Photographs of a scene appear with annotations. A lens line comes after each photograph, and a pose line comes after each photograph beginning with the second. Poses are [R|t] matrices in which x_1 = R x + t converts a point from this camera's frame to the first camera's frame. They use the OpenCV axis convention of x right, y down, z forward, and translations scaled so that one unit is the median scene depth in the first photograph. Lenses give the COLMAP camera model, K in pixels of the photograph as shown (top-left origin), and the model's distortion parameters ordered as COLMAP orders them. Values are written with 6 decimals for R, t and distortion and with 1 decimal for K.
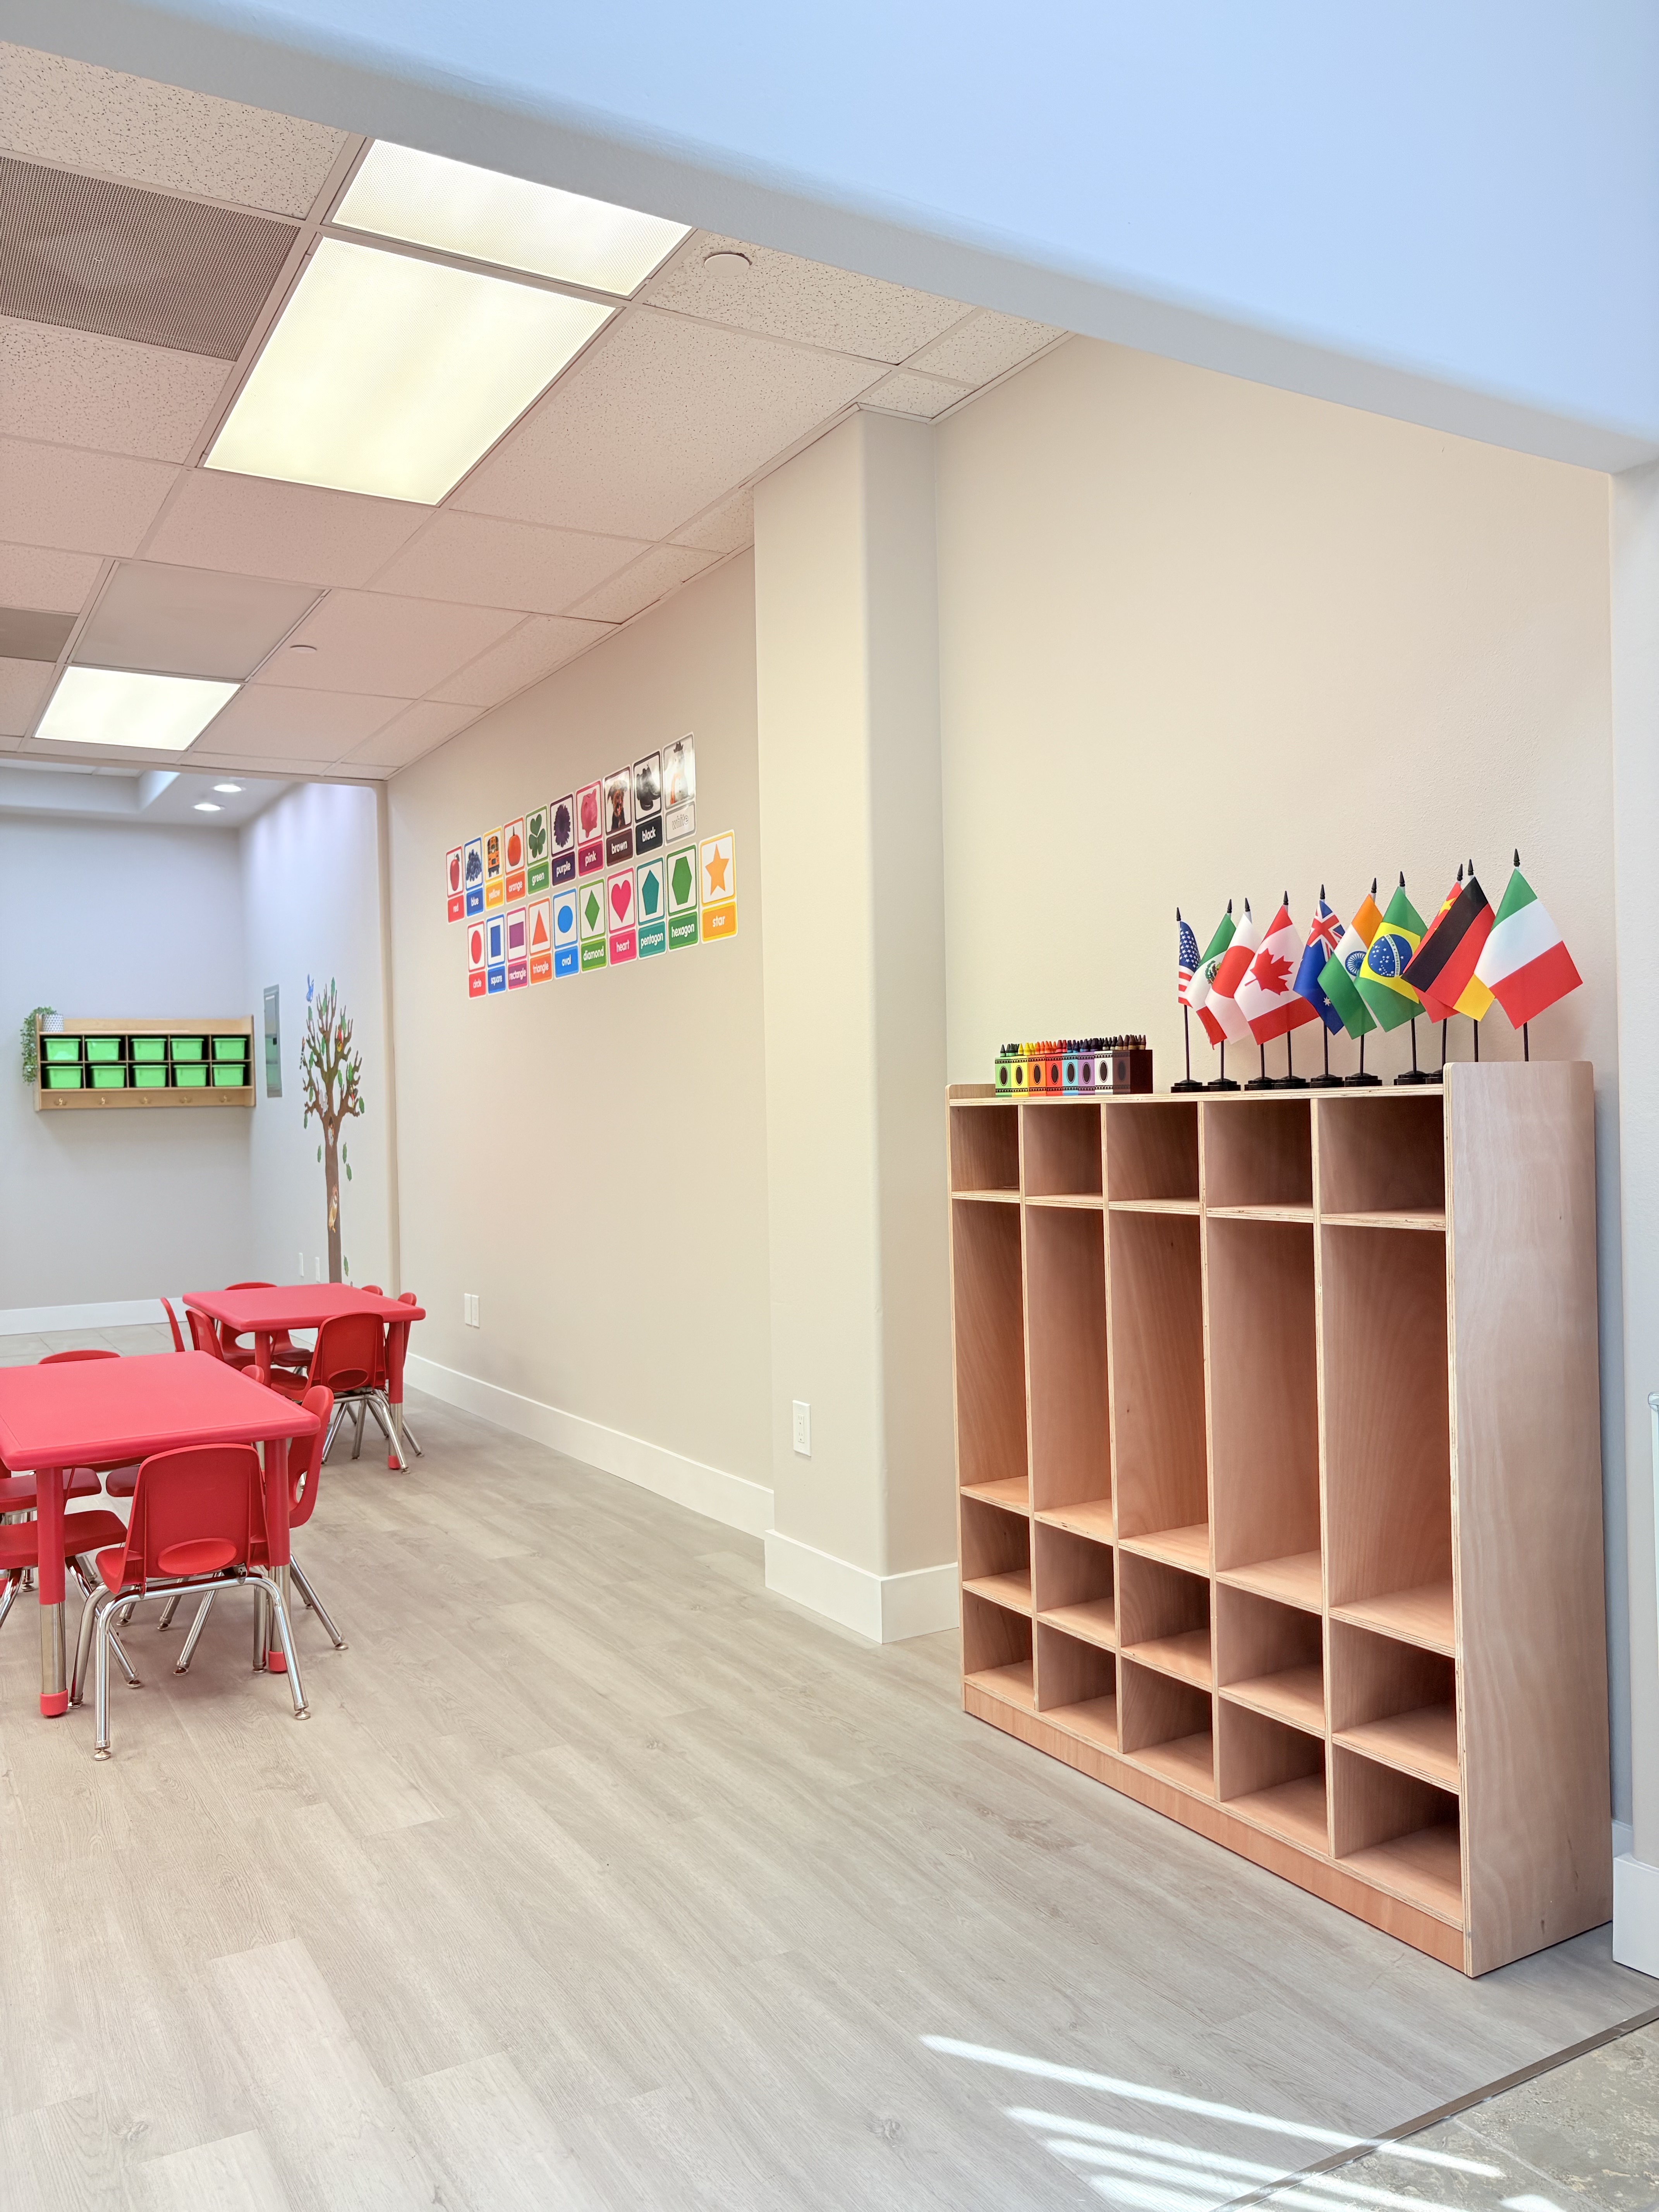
lens RADIAL K [[1690.7, 0, 809.0], [0, 1690.7, 1098.8], [0, 0, 1]] dist [-0.011938, -0.010314]
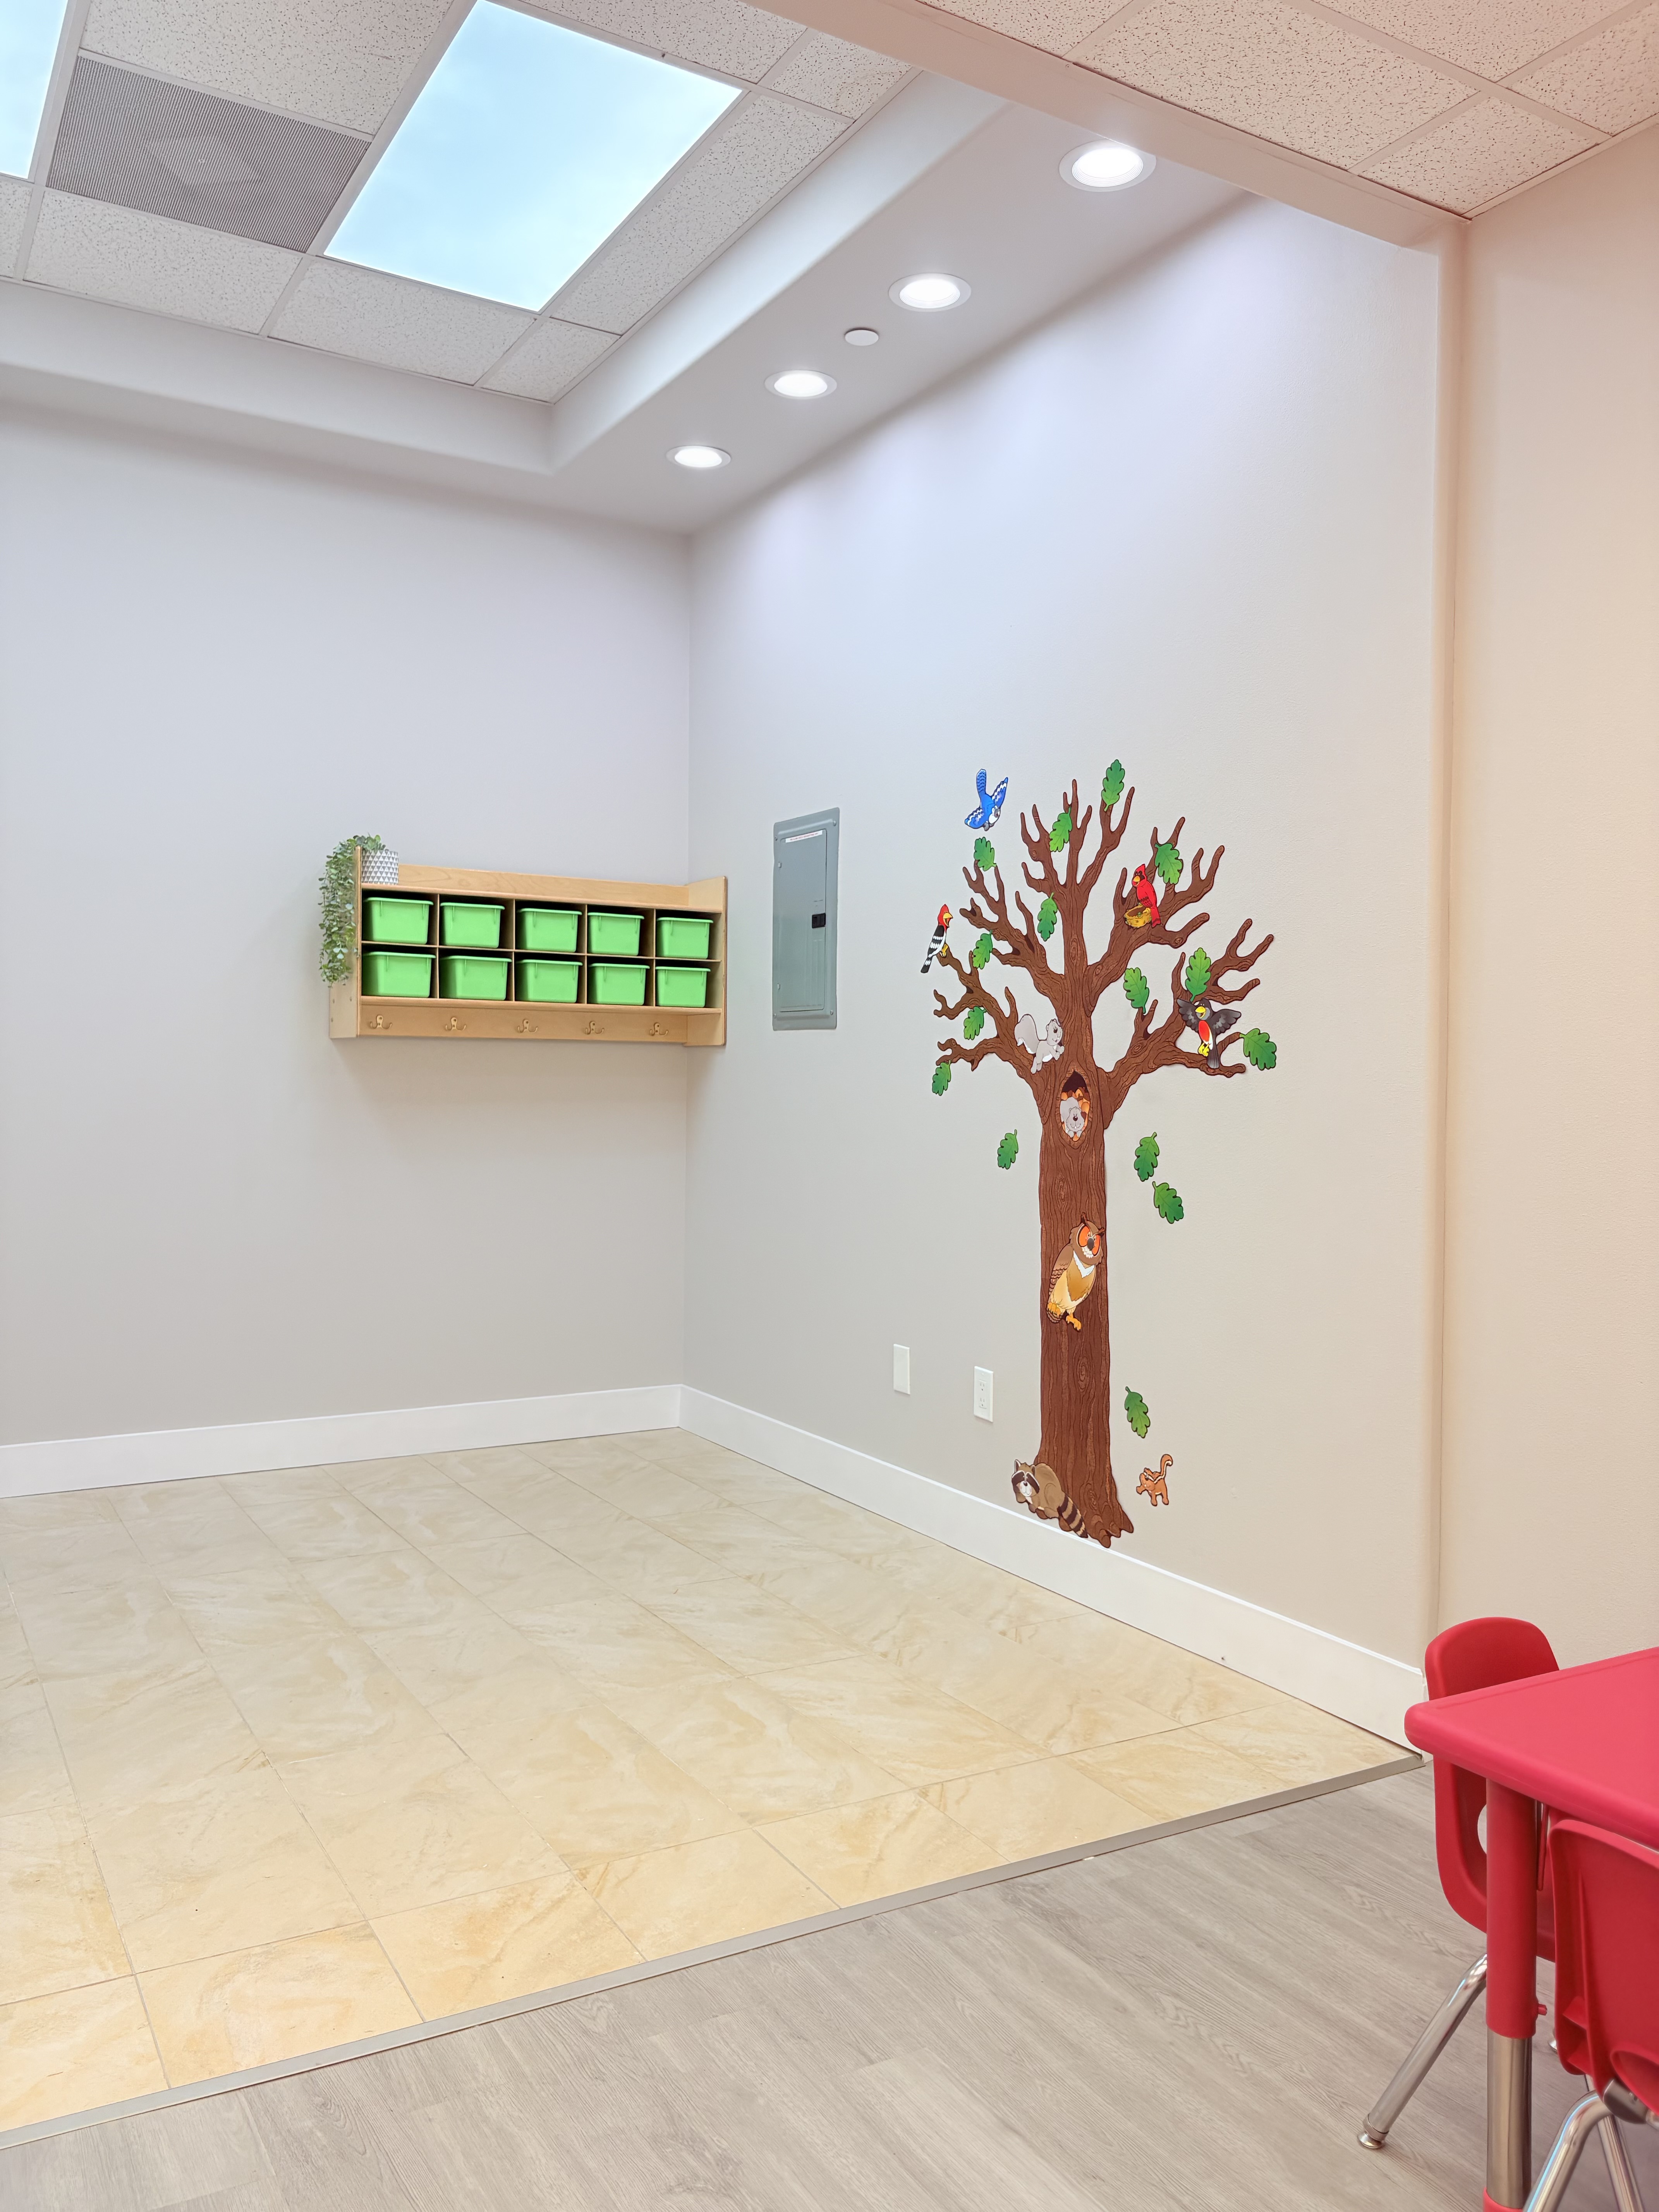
lens RADIAL K [[1690.7, 0, 847.8], [0, 1690.7, 1113.2], [0, 0, 1]] dist [-0.011938, -0.010314]
pose [[0.999224, 0.038091, 0.010026, -0.309761], [-0.038350, 0.998897, 0.027104, 0.010151], [-0.008983, -0.027468, 0.999582, 0.485602]]
